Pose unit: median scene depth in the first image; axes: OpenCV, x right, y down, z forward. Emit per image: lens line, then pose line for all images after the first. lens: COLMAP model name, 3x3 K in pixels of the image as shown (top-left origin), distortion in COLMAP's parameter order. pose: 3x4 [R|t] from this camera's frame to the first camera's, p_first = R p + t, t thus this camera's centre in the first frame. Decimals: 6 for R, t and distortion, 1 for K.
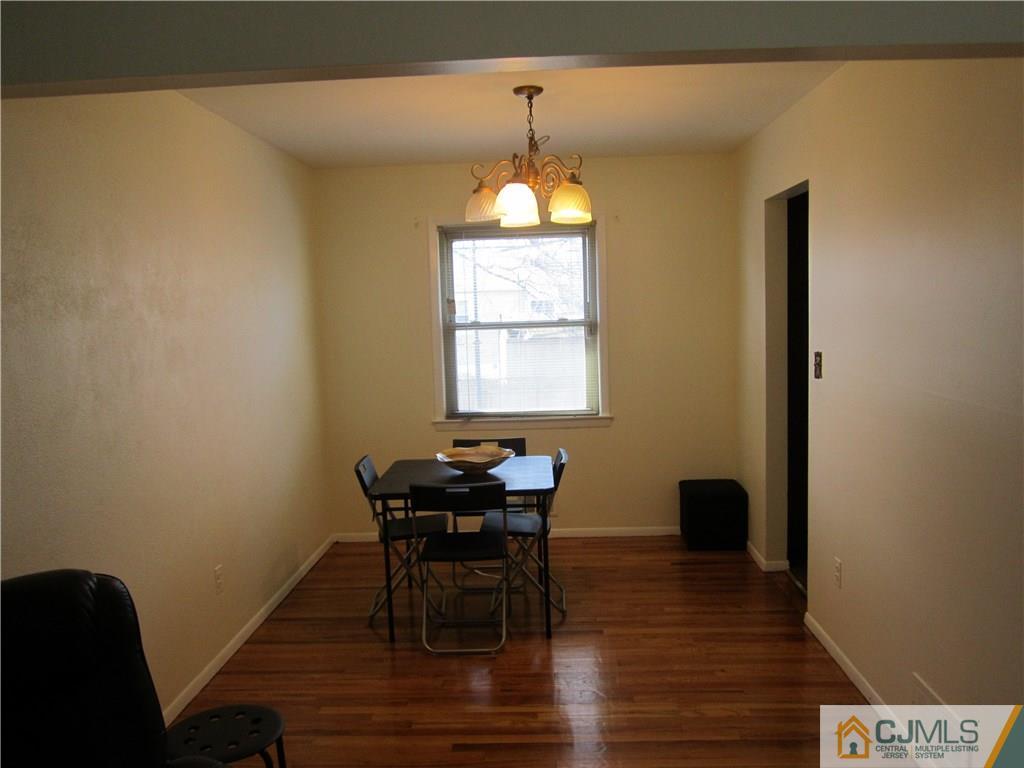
lens RADIAL K [[843.2, 0, 512.0], [0, 843.2, 384.0], [0, 0, 1]] dist [-0.051393, 0.037578]
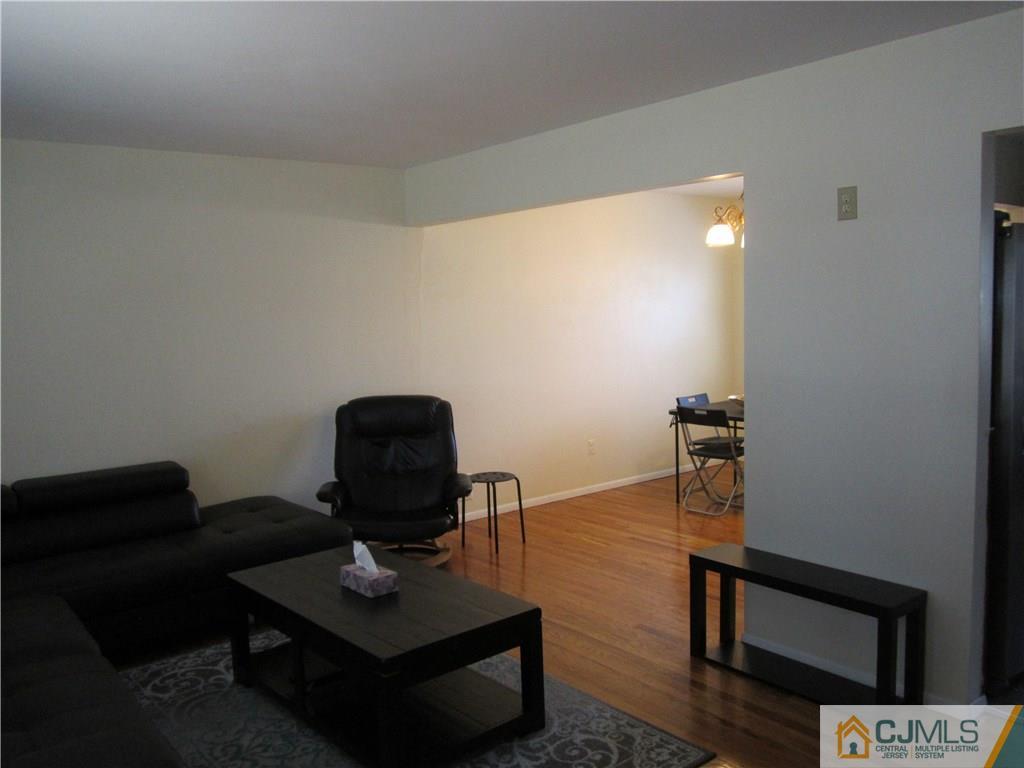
lens RADIAL K [[843.2, 0, 512.0], [0, 843.2, 384.0], [0, 0, 1]] dist [-0.051393, 0.037578]
pose [[0.660117, 0.084345, -0.746412, 0.986716], [-0.058505, 0.996431, 0.060856, -0.005185], [0.748881, 0.003496, 0.662696, -0.386440]]
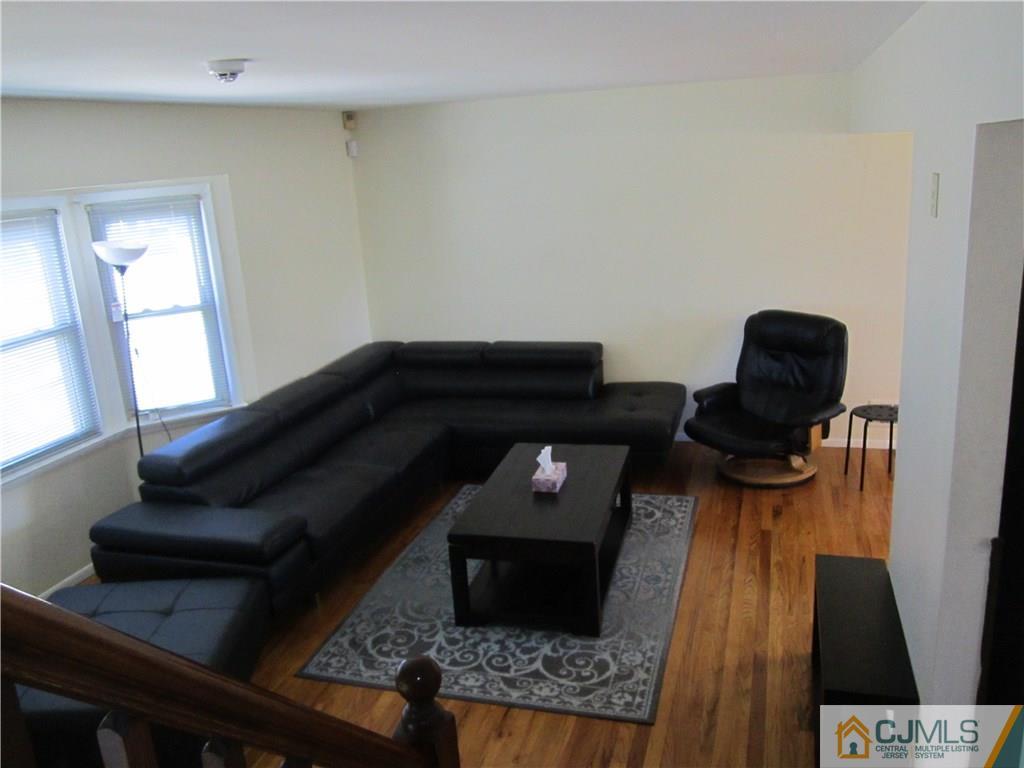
lens RADIAL K [[843.2, 0, 512.0], [0, 843.2, 384.0], [0, 0, 1]] dist [-0.051393, 0.037578]
pose [[-0.252739, 0.298173, -0.920443, 1.300862], [-0.006634, 0.950772, 0.309820, -0.232894], [0.967512, 0.084410, -0.238319, 0.369039]]
